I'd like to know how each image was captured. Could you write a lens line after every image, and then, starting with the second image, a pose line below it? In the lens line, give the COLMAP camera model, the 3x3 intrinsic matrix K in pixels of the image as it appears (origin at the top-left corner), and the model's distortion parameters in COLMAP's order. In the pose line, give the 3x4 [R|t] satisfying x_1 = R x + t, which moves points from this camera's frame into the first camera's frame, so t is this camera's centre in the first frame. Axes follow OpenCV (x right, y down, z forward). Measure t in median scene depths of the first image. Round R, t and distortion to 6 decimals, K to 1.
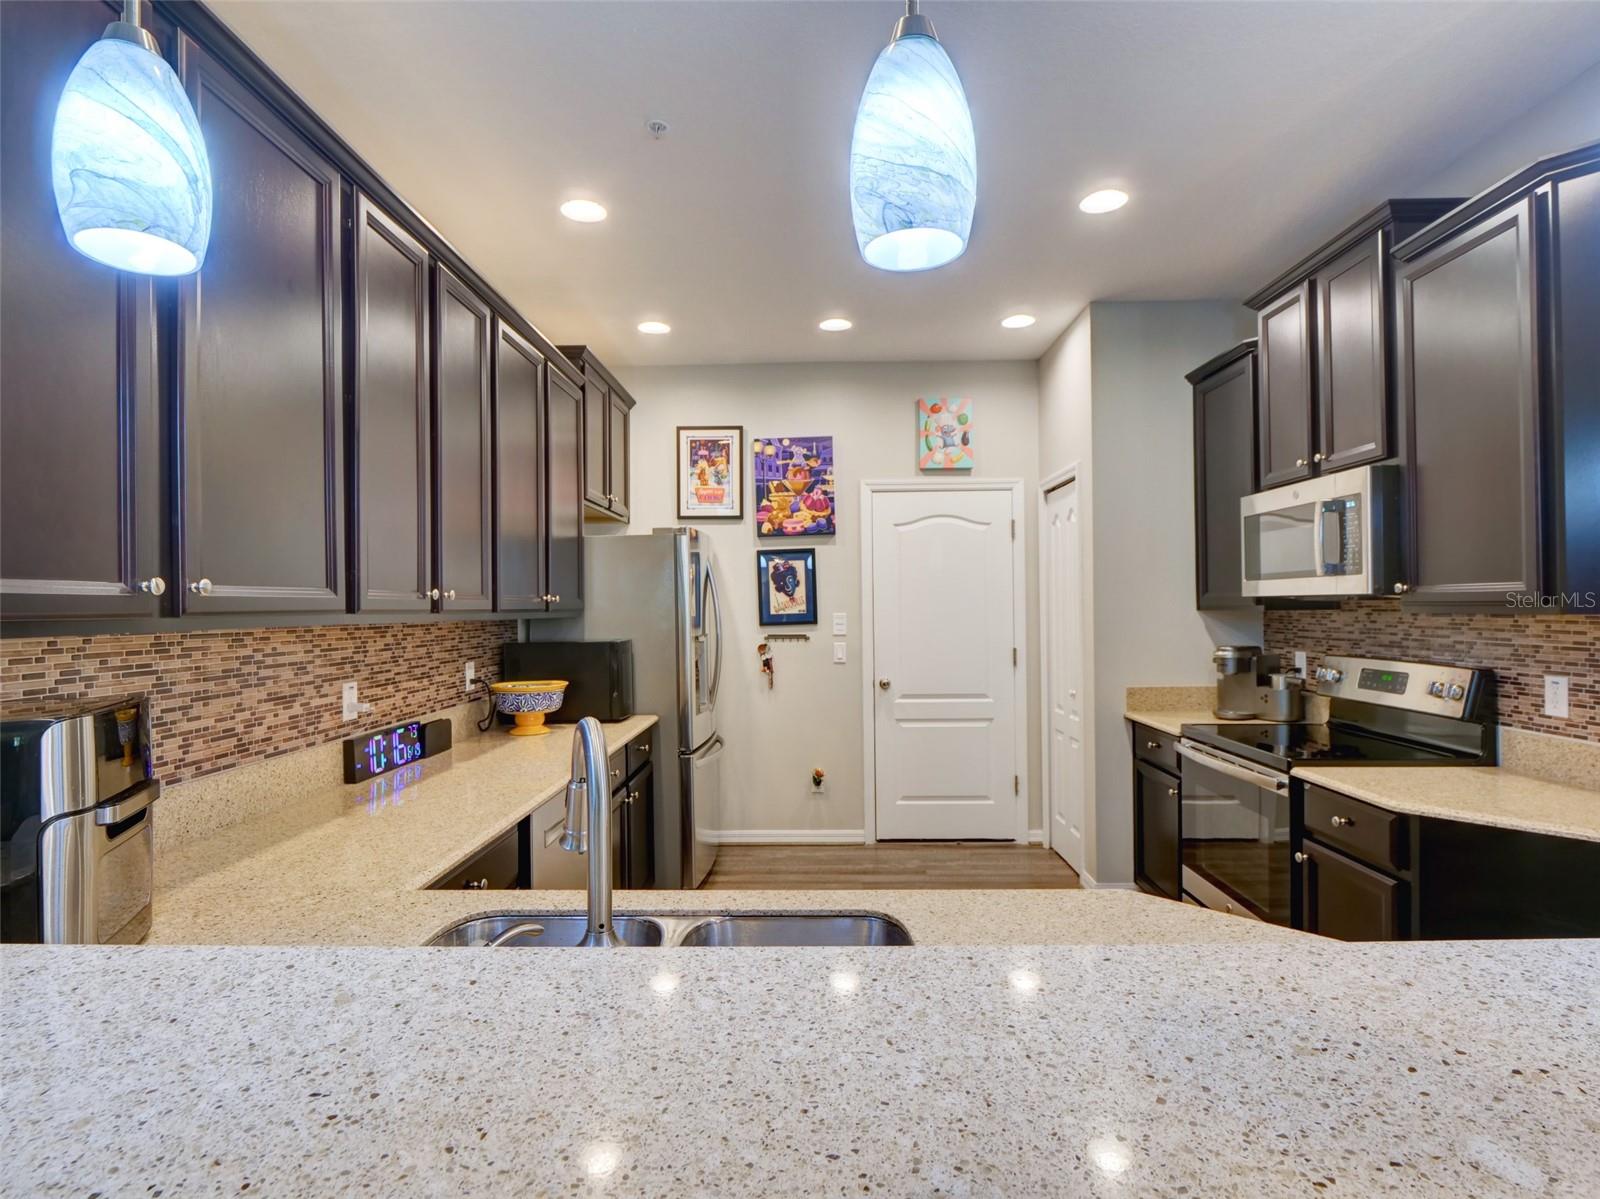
lens RADIAL K [[814.3, 0, 800.0], [0, 814.3, 599.5], [0, 0, 1]] dist [-0.006457, -0.002396]
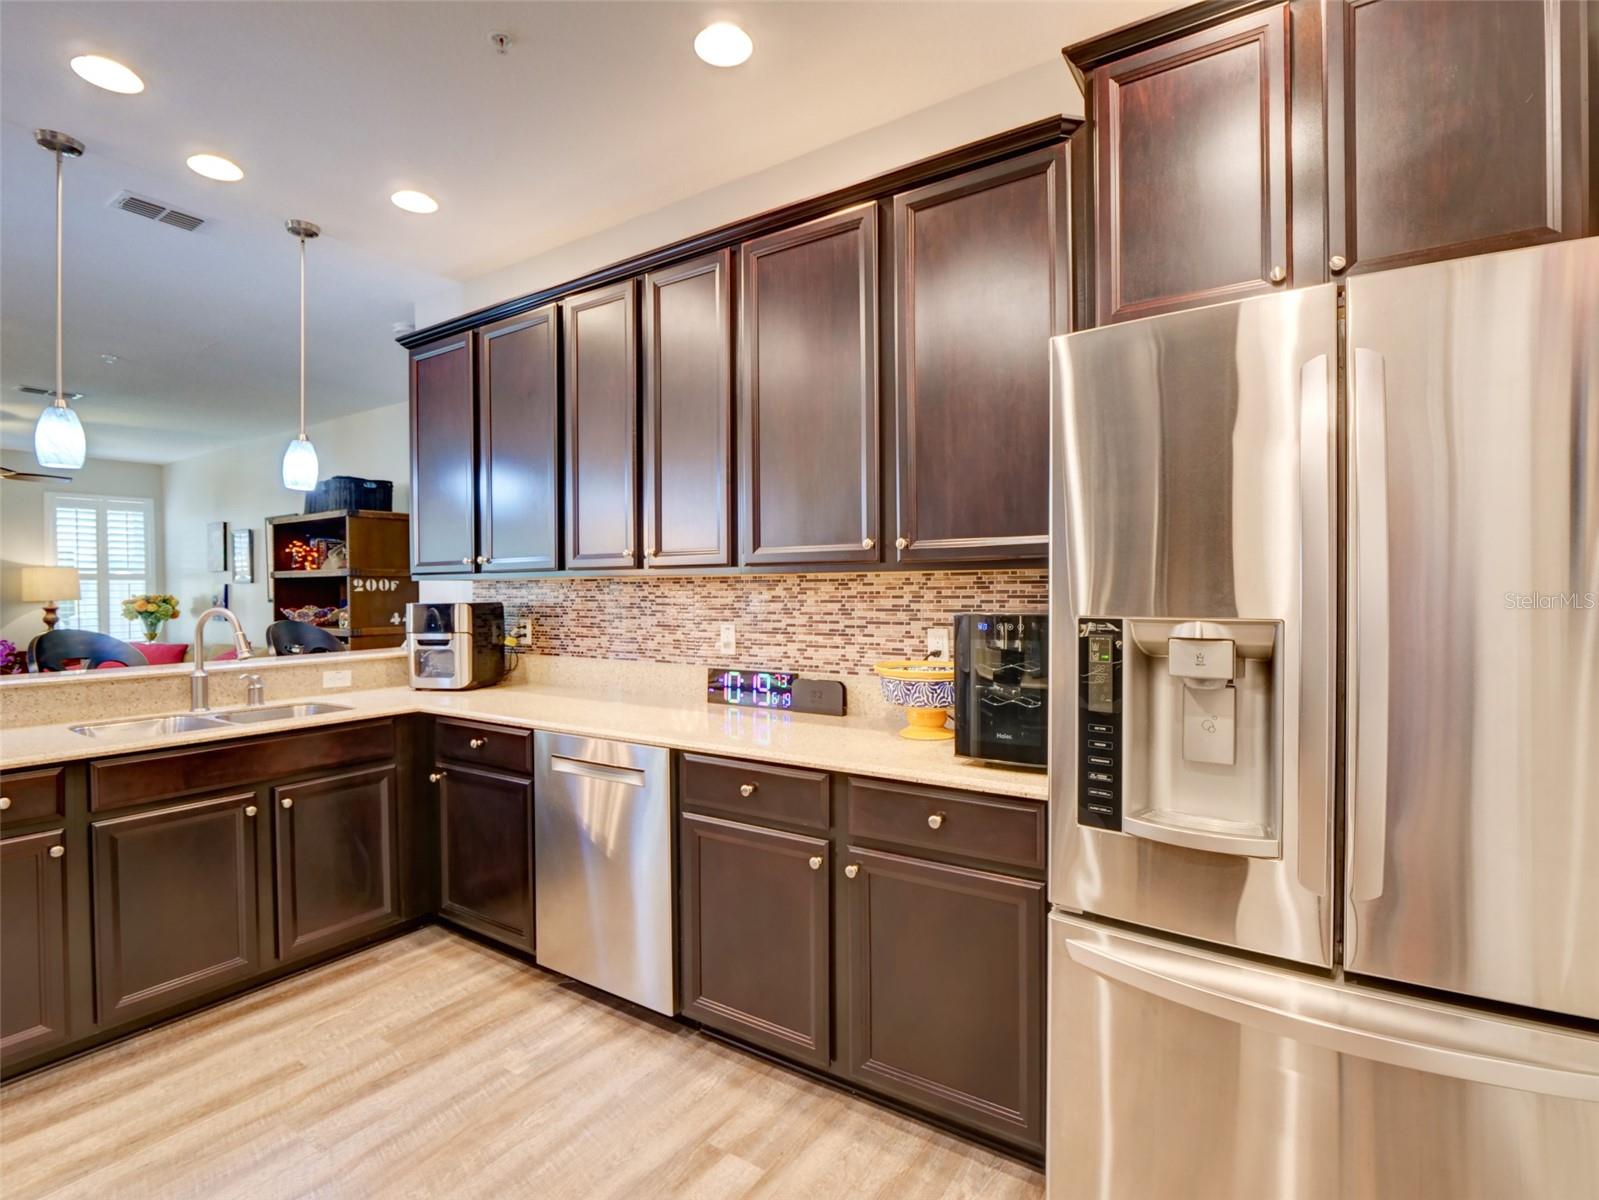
lens RADIAL K [[783.6, 0, 797.1], [0, 783.6, 596.6], [0, 0, 1]] dist [-0.009073, -0.000545]
pose [[-0.536836, 0.024670, -0.843326, 0.253984], [0.021028, 0.999653, 0.015857, 0.027073], [0.843424, -0.009220, -0.537169, 1.101755]]
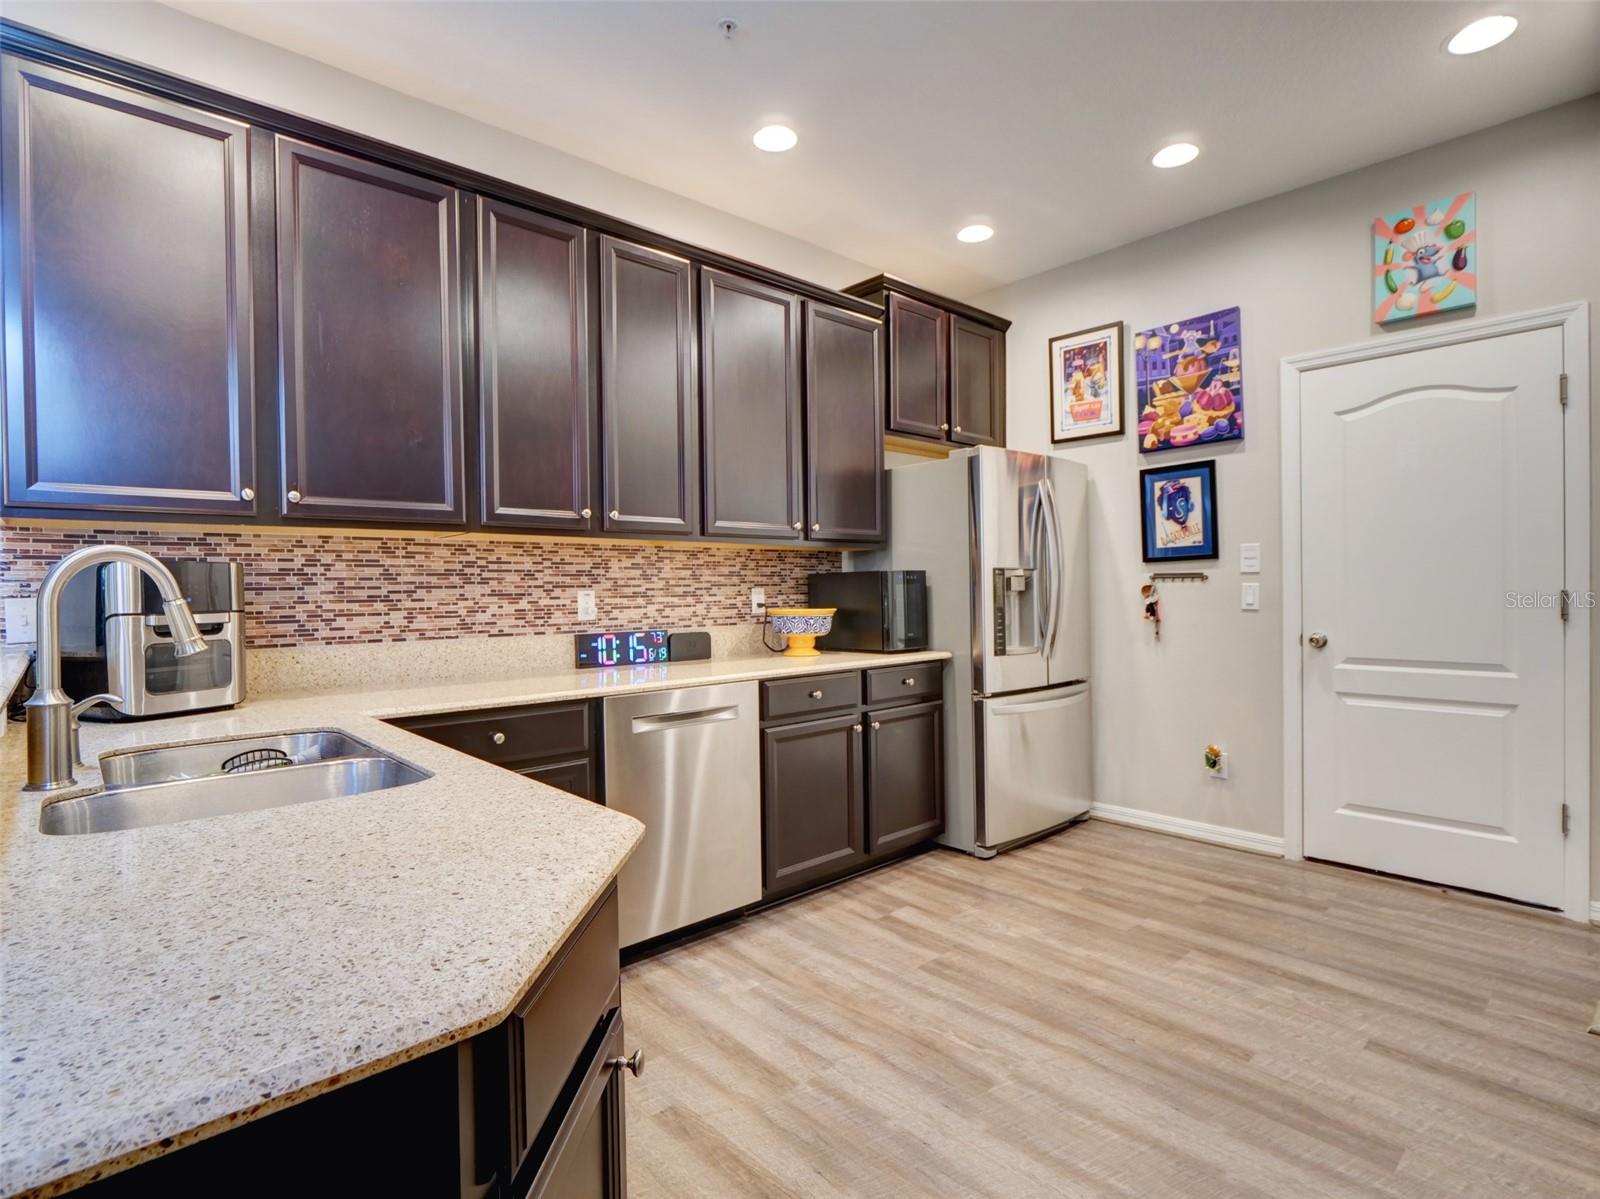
lens RADIAL K [[814.3, 0, 800.0], [0, 814.3, 599.5], [0, 0, 1]] dist [-0.006457, -0.002396]
pose [[0.689446, 0.011270, -0.724250, 0.378114], [0.011200, 0.999594, 0.026216, 0.054844], [0.724251, -0.026186, 0.689039, 0.232813]]
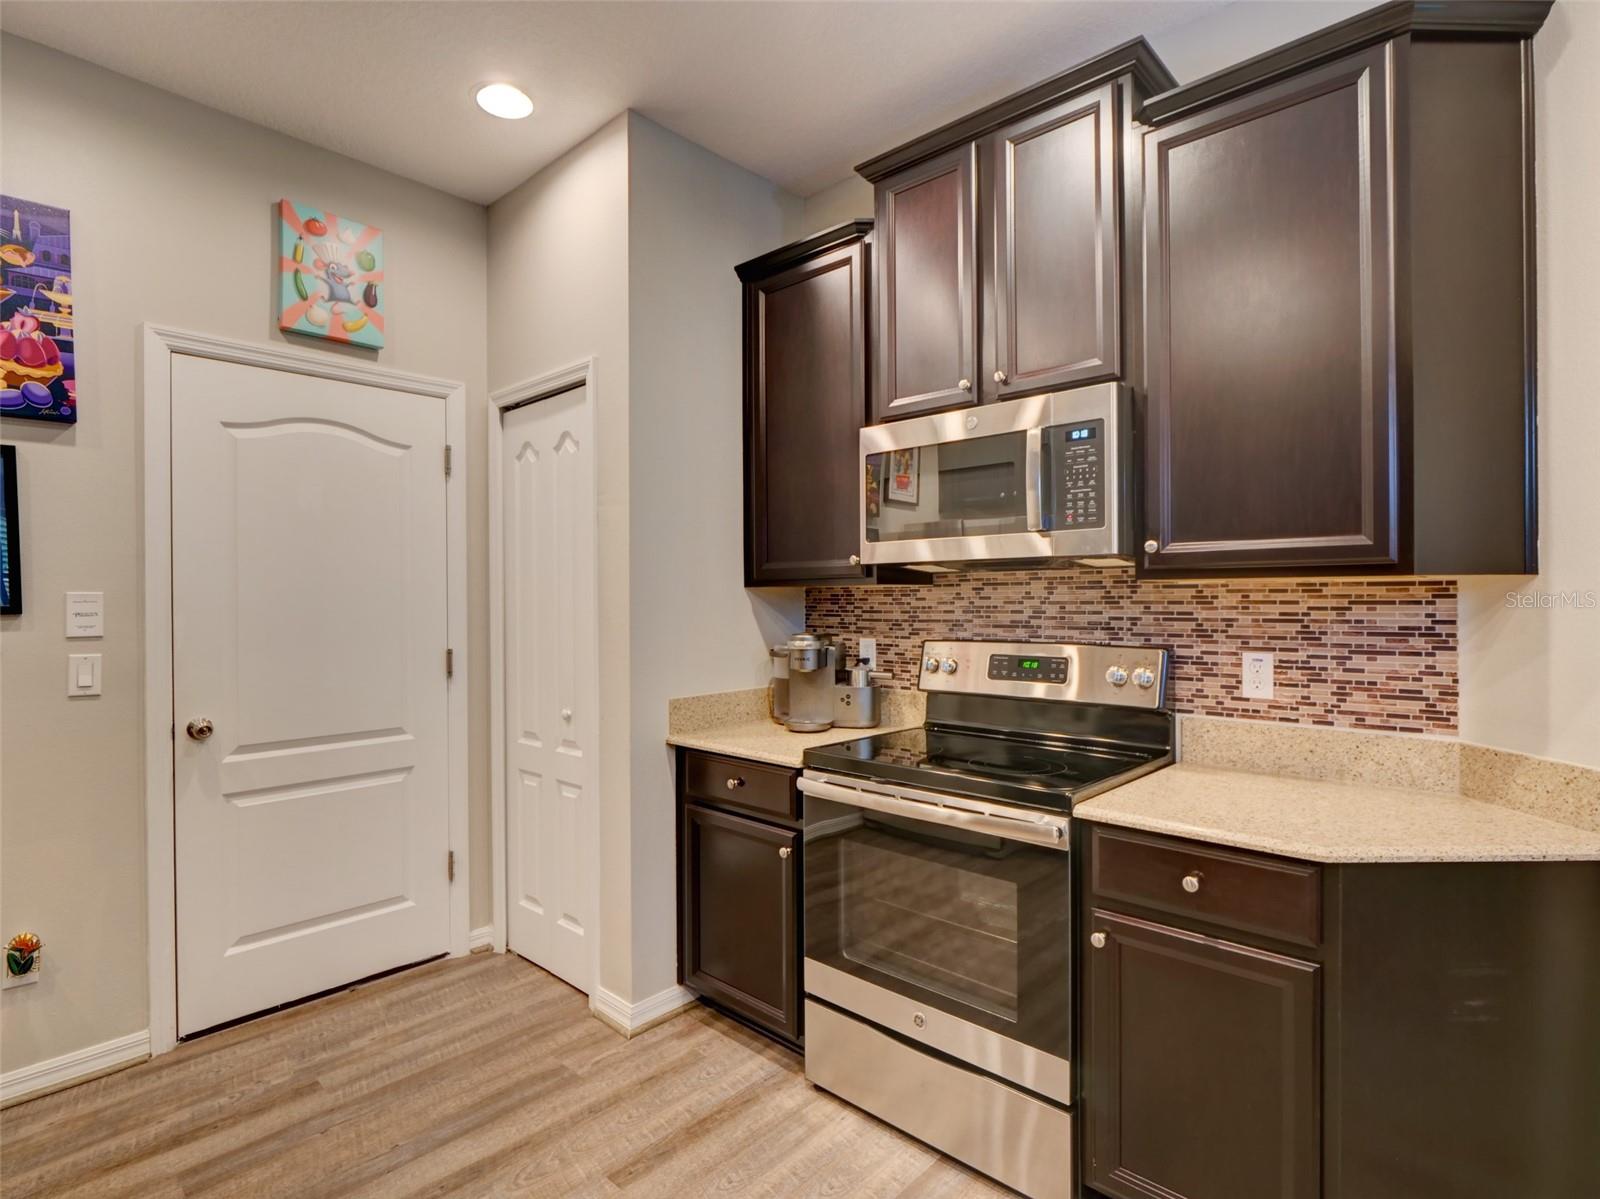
lens RADIAL K [[814.3, 0, 800.0], [0, 814.3, 599.5], [0, 0, 1]] dist [-0.006457, -0.002396]
pose [[0.665195, 0.004314, 0.746657, -0.032138], [-0.006023, 0.999982, -0.000411, 0.024230], [-0.746645, -0.004224, 0.665209, 0.468037]]
